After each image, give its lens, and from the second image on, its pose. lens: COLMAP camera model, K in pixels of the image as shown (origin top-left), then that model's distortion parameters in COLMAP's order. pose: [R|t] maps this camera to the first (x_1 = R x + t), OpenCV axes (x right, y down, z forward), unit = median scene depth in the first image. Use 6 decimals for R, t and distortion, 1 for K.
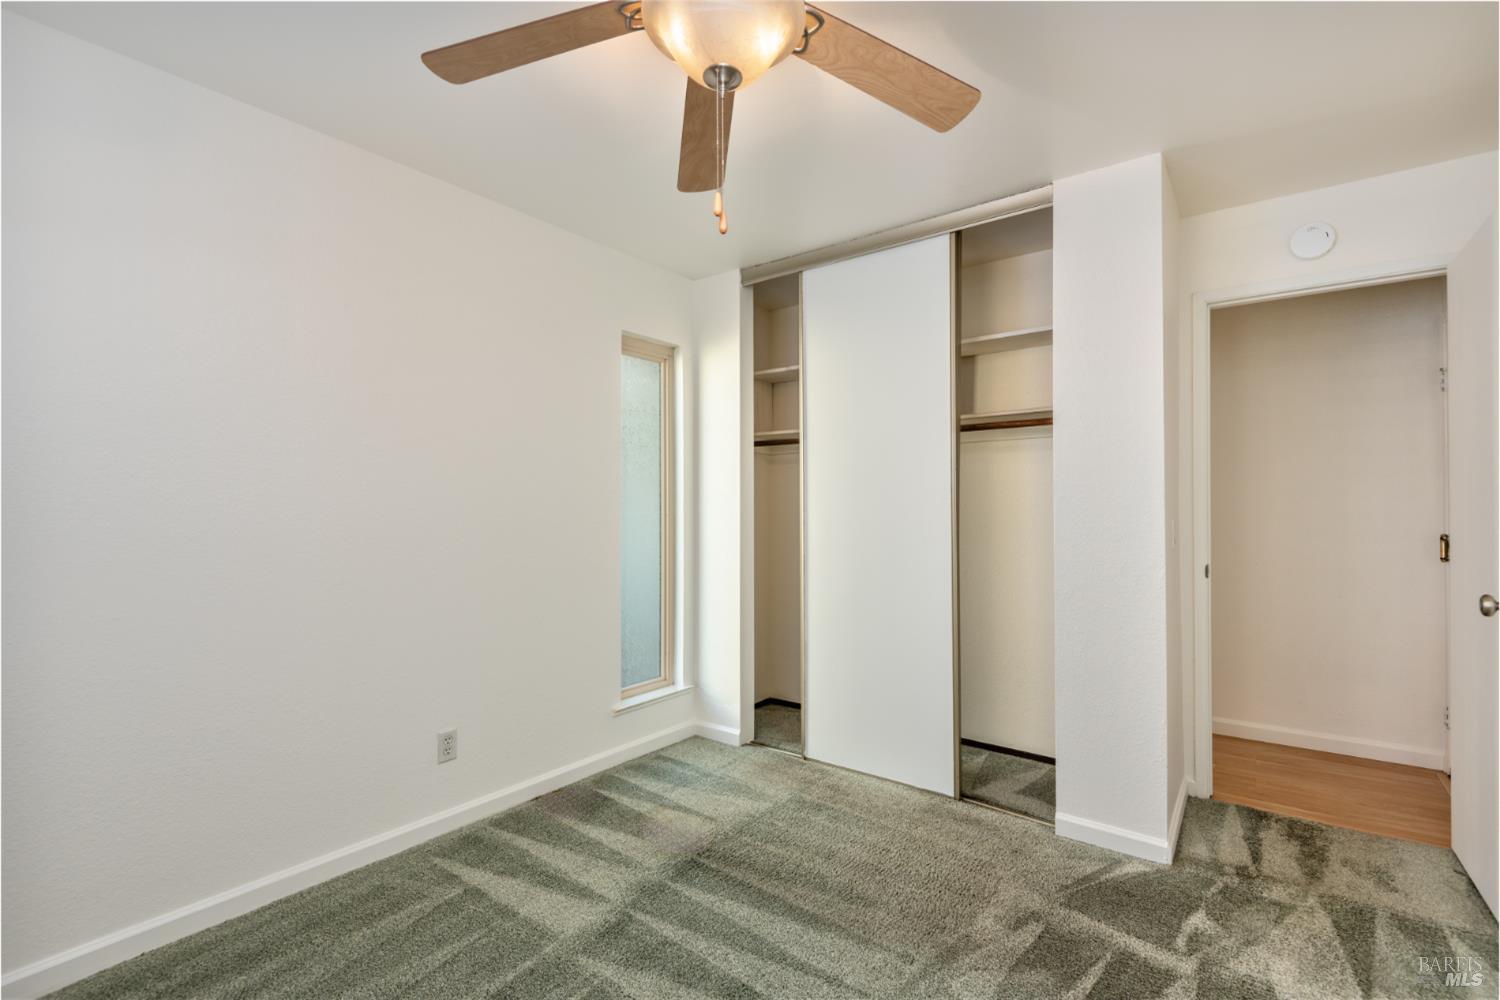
lens RADIAL K [[682.7, 0, 751.1], [0, 682.7, 500.9], [0, 0, 1]] dist [-0.002093, -0.000434]
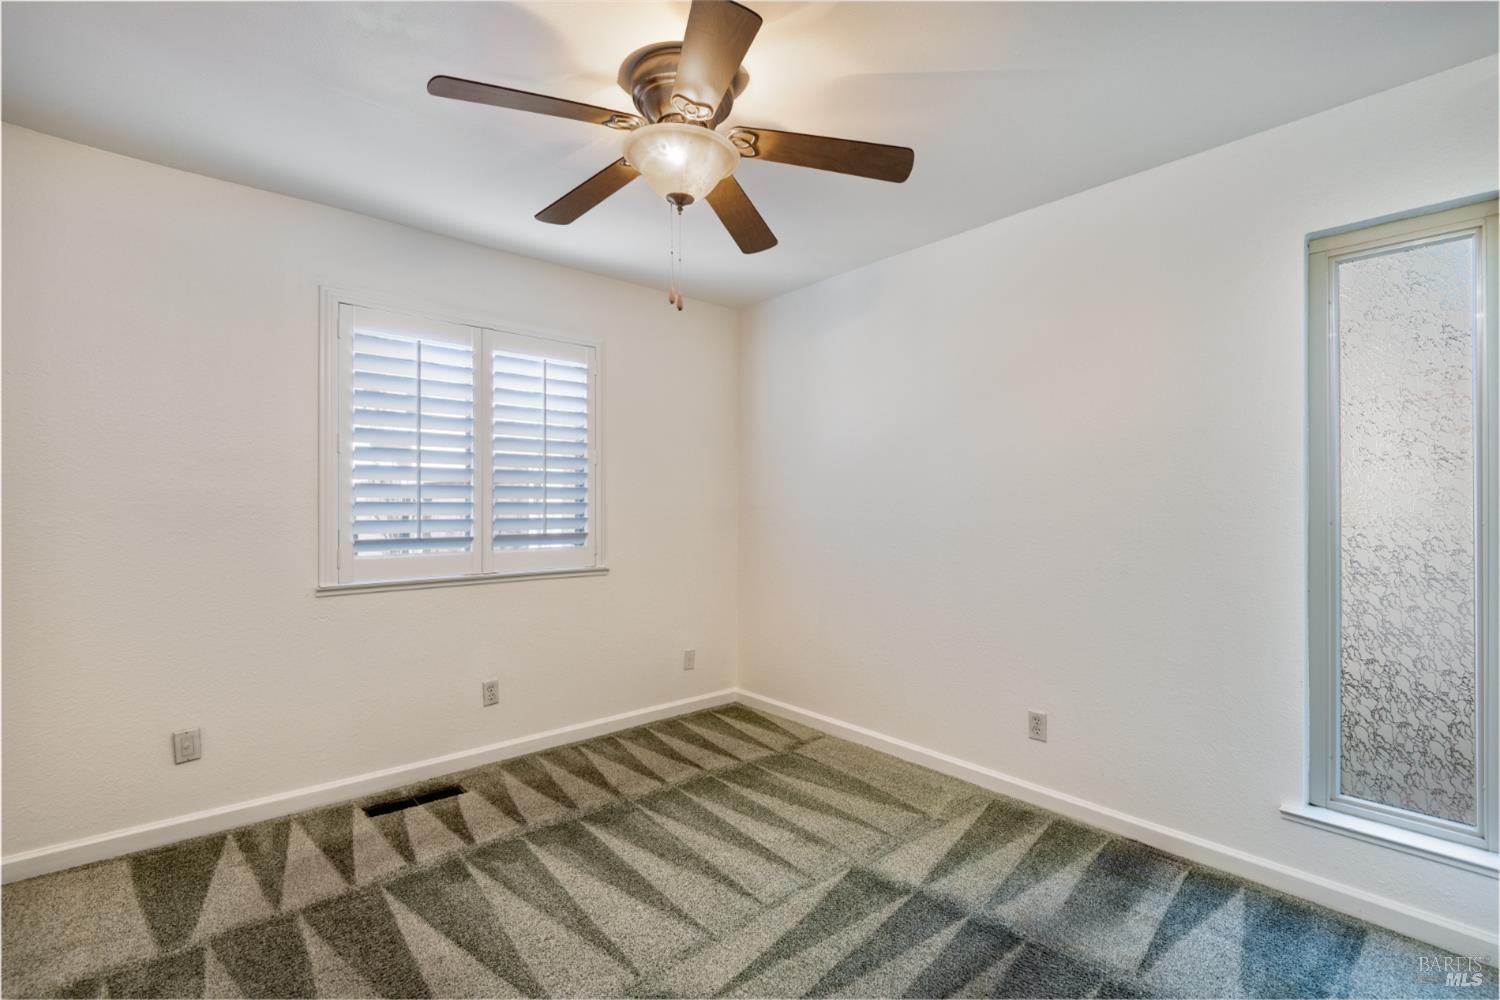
lens RADIAL K [[682.7, 0, 751.7], [0, 682.7, 499.2], [0, 0, 1]] dist [-0.002093, -0.000434]
pose [[-0.204406, 0.001890, -0.978884, 0.732376], [0.006321, 0.999980, 0.000611, -0.006630], [0.978866, -0.006062, -0.204414, 0.802042]]
